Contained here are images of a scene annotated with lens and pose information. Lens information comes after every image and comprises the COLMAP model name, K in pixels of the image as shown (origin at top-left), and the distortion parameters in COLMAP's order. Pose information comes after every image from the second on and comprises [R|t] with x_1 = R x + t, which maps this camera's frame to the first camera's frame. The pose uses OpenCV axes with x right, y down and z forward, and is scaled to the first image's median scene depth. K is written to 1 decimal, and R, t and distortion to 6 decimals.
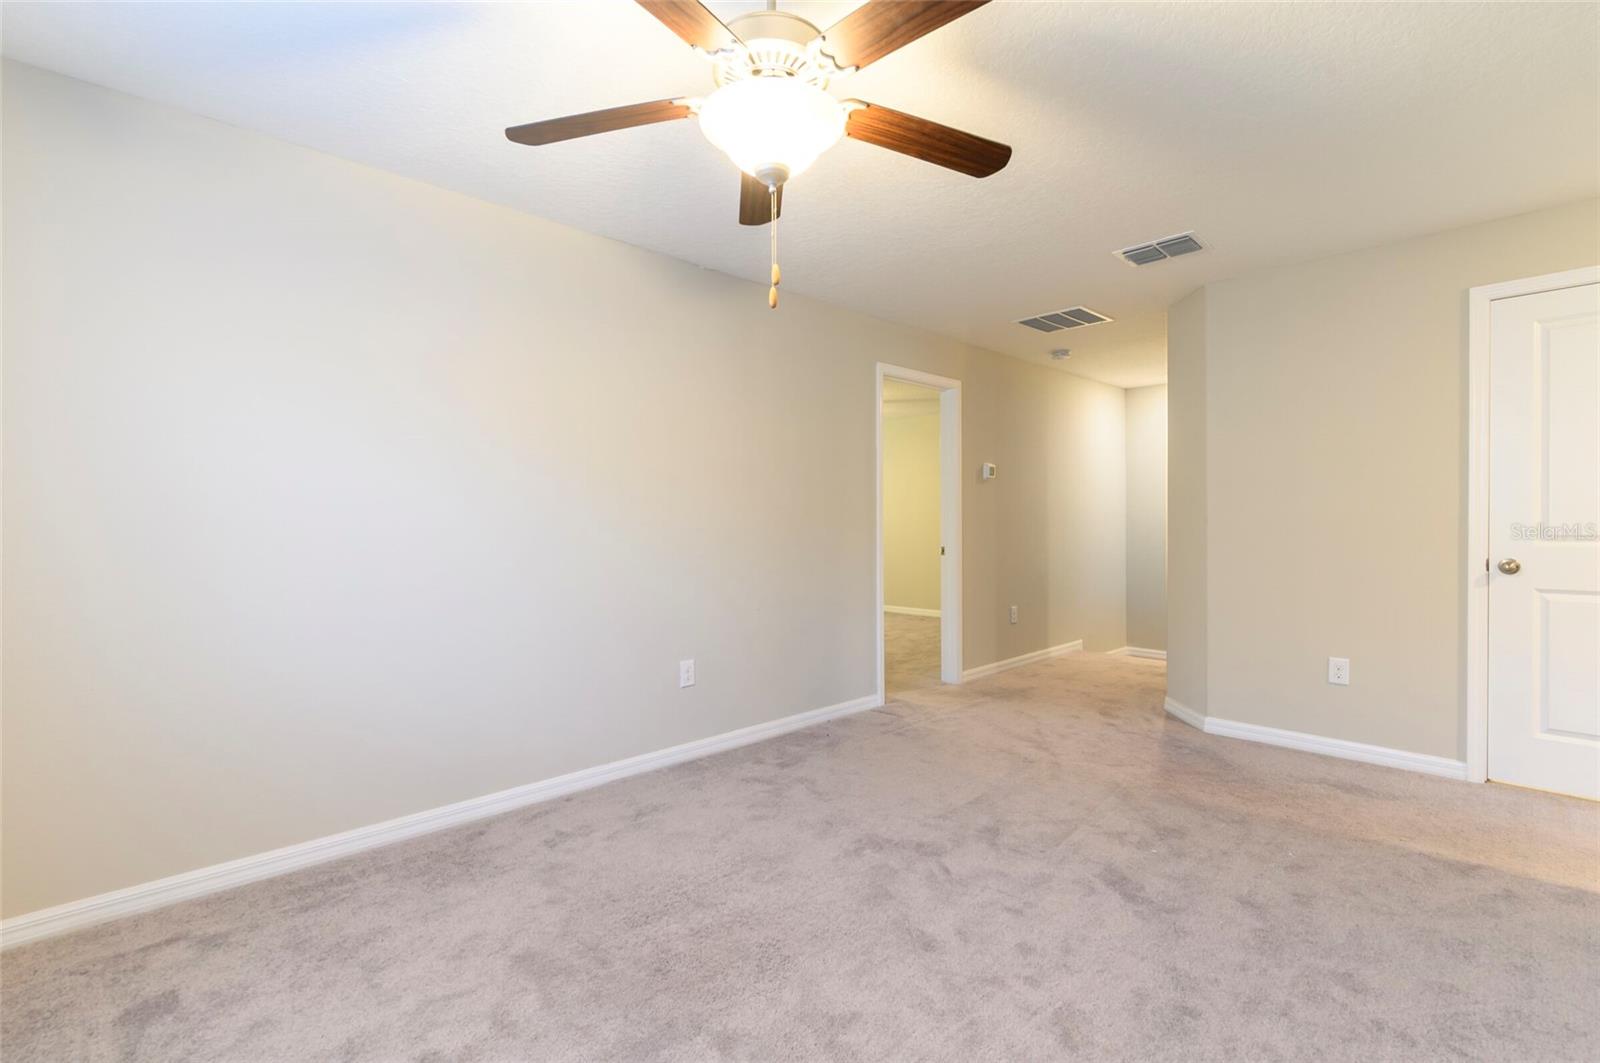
lens RADIAL K [[736.5, 0, 802.7], [0, 736.5, 531.0], [0, 0, 1]] dist [-0.003162, -0.000731]
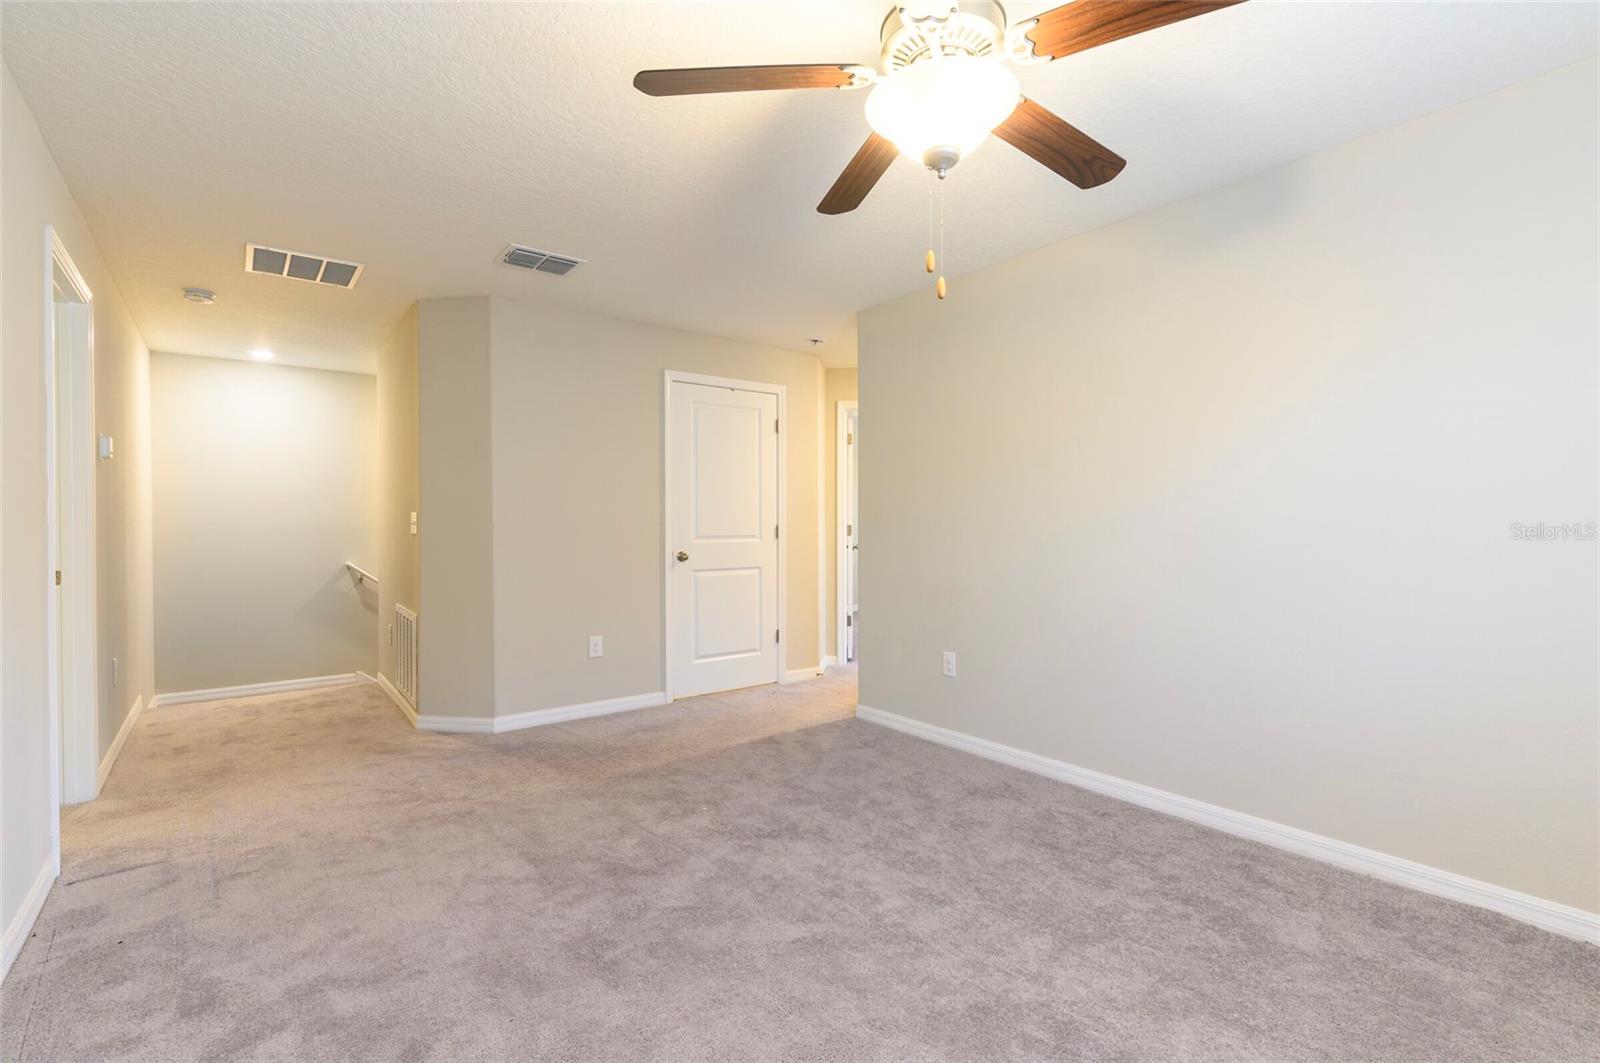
lens RADIAL K [[736.5, 0, 802.7], [0, 736.5, 531.0], [0, 0, 1]] dist [-0.003162, -0.000731]
pose [[0.083261, -0.001096, 0.996527, -0.548170], [0.016282, 0.999867, -0.000260, -0.000555], [-0.996395, 0.016247, 0.083267, 0.609217]]
